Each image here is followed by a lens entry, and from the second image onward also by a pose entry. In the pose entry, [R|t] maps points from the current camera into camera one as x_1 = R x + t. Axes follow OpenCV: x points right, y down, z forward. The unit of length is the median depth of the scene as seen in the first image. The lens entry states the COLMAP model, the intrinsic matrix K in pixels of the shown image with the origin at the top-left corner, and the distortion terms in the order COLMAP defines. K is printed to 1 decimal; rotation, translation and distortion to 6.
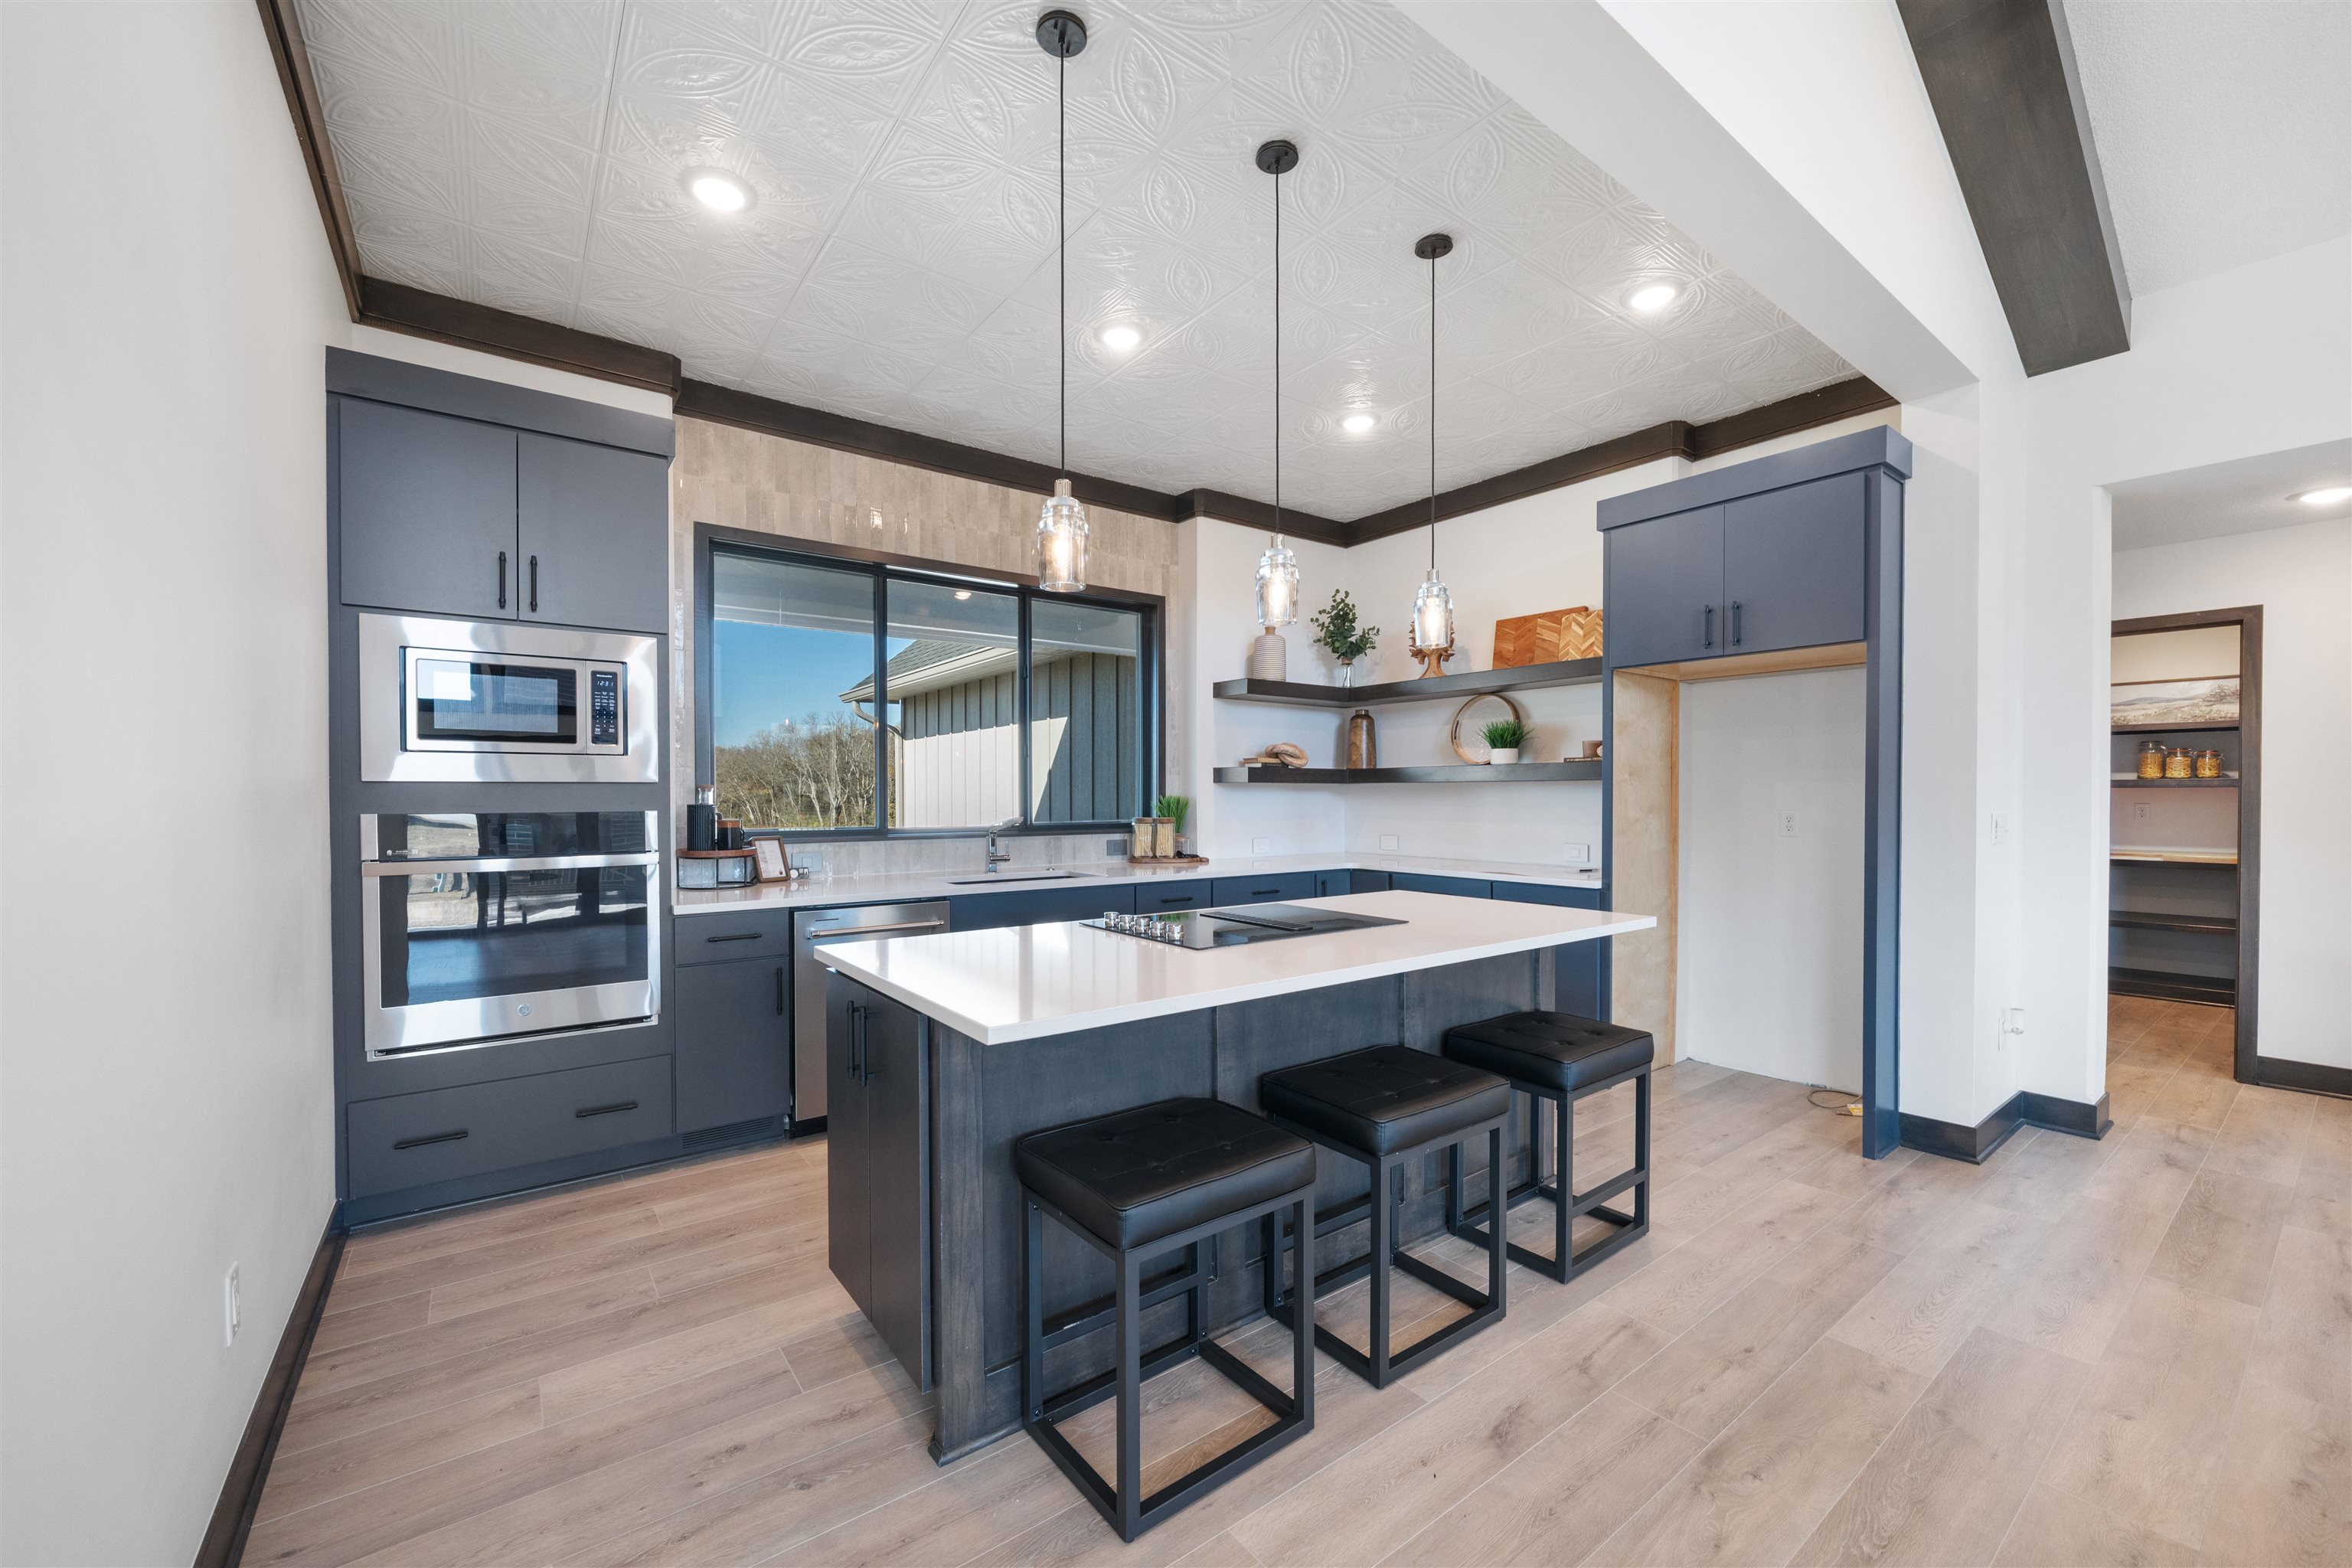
lens RADIAL K [[914.0, 0, 1178.5], [0, 914.0, 789.0], [0, 0, 1]] dist [-0.001373, -0.000522]
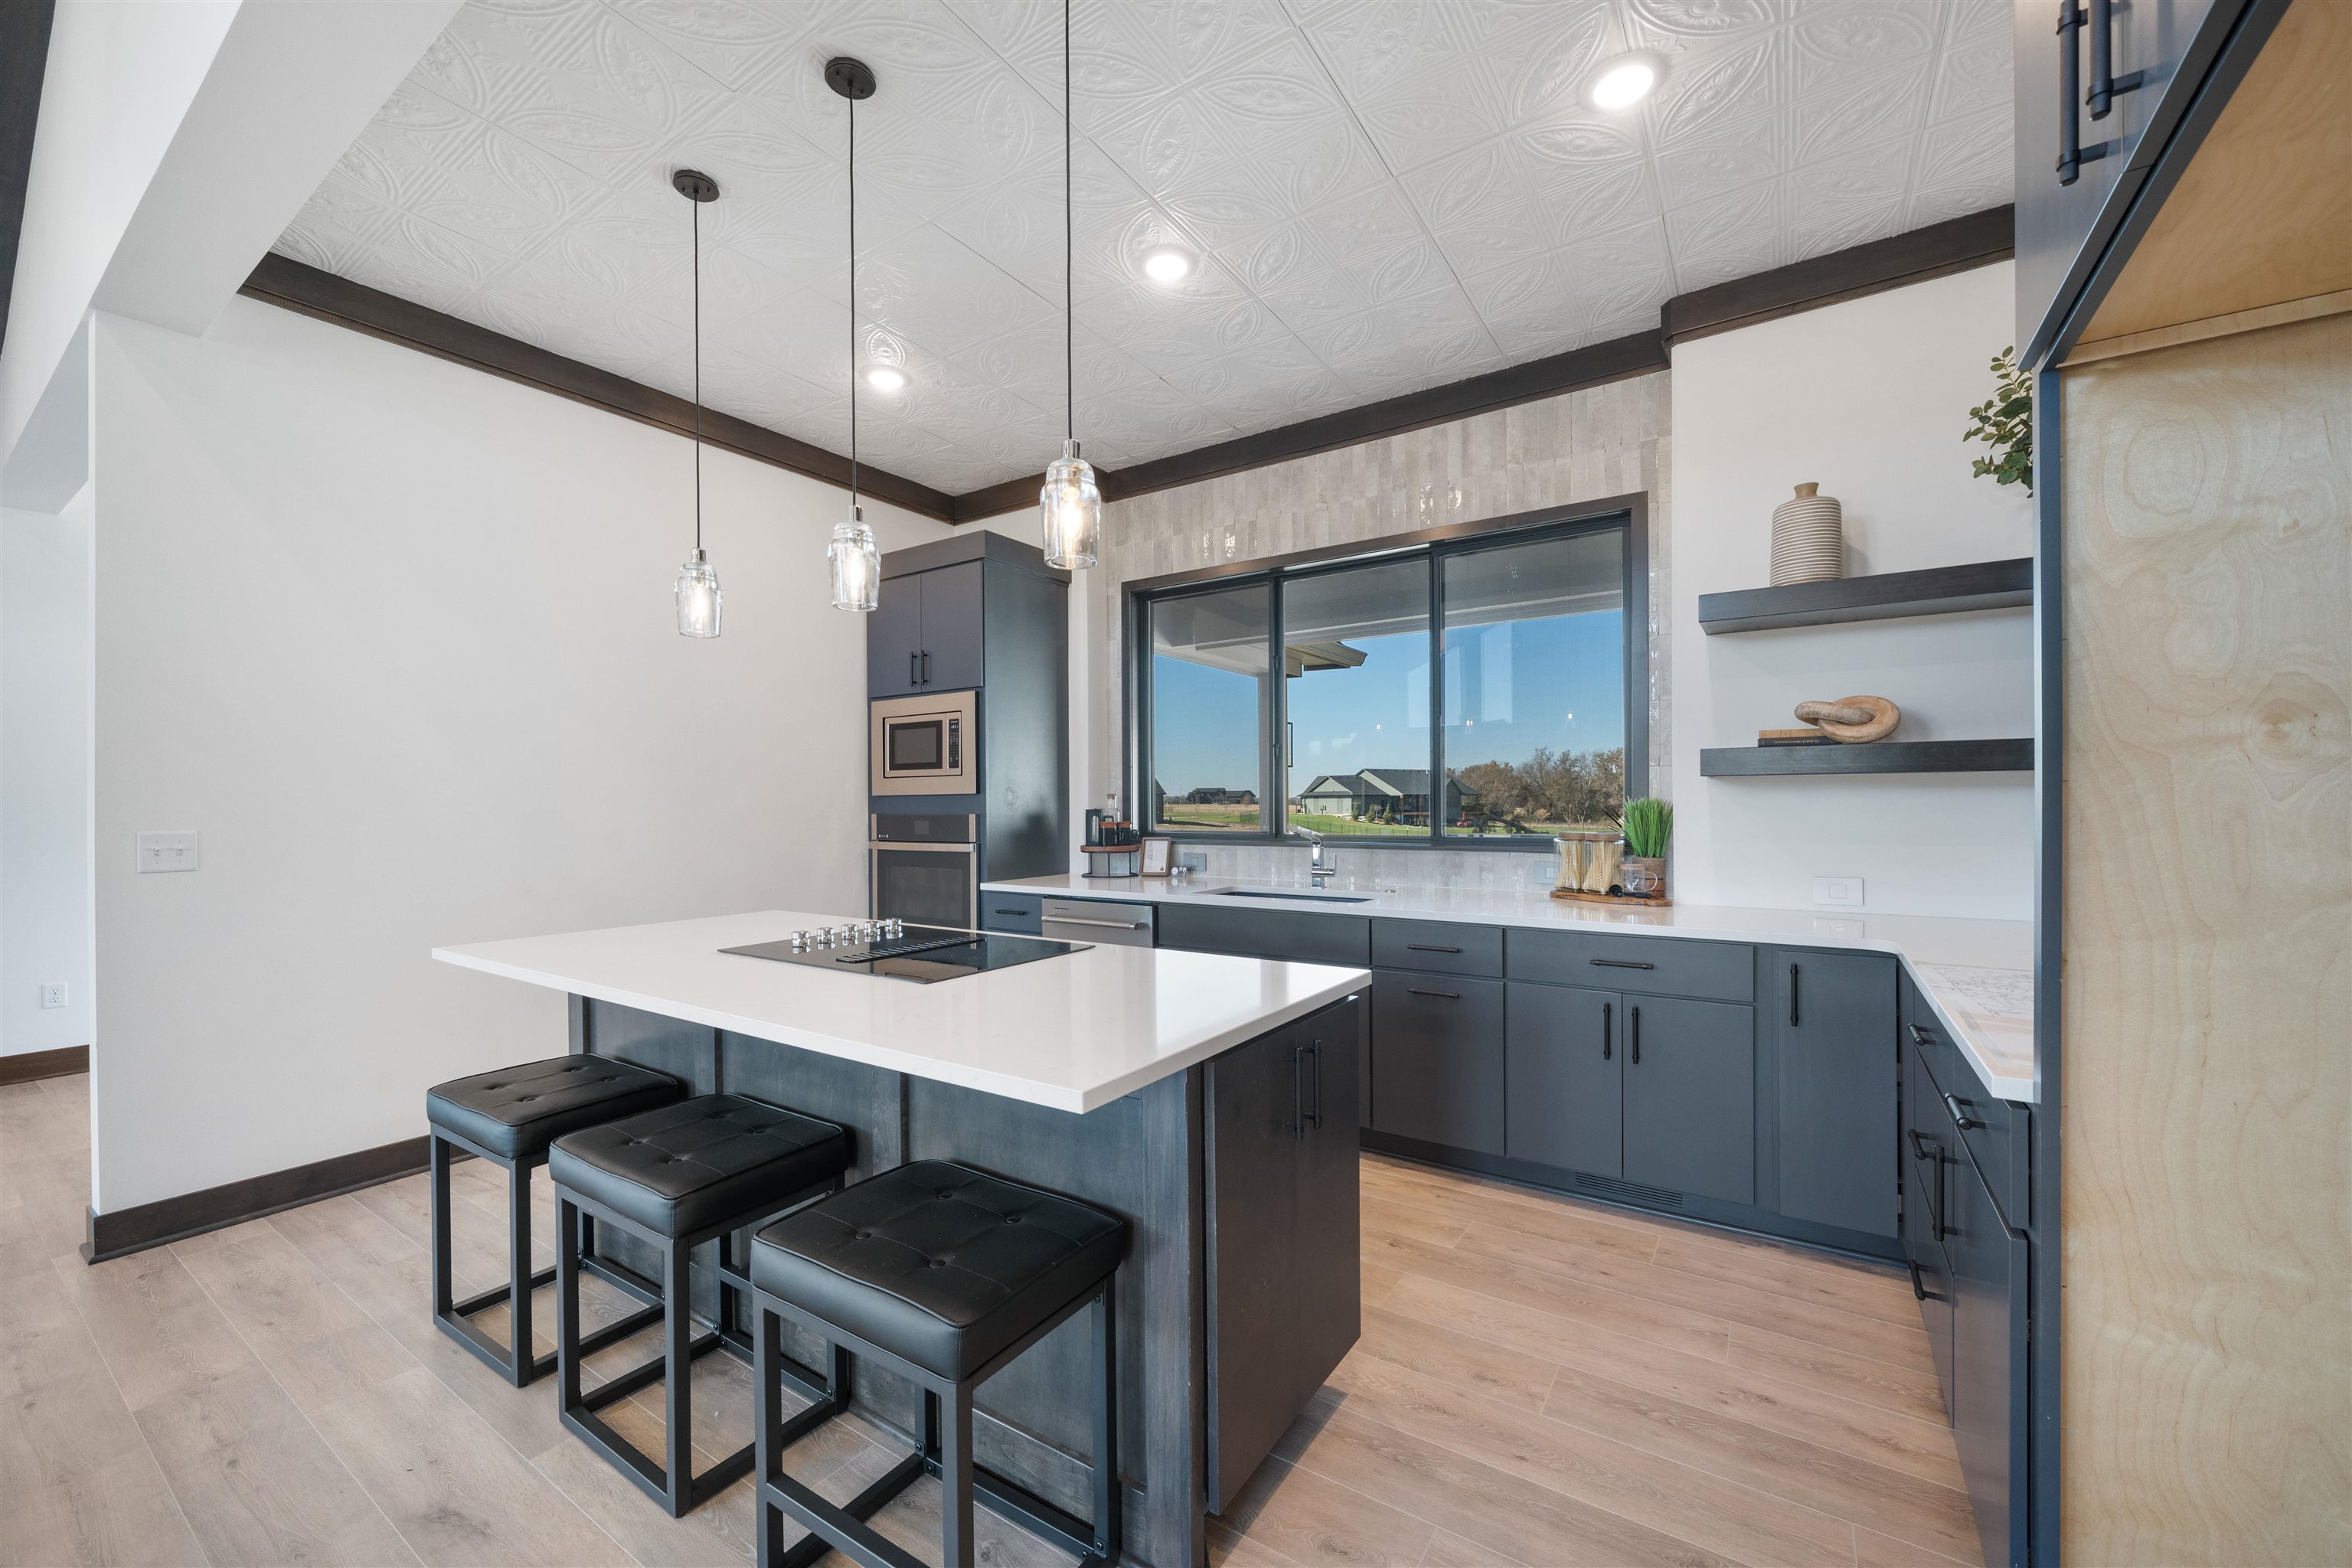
lens RADIAL K [[914.0, 0, 1160.6], [0, 914.0, 794.9], [0, 0, 1]] dist [-0.001373, -0.000522]
pose [[0.326511, -0.011061, -0.945129, 0.630011], [0.012327, 0.999896, -0.007444, 0.006480], [0.945113, -0.009220, 0.326614, 0.605889]]
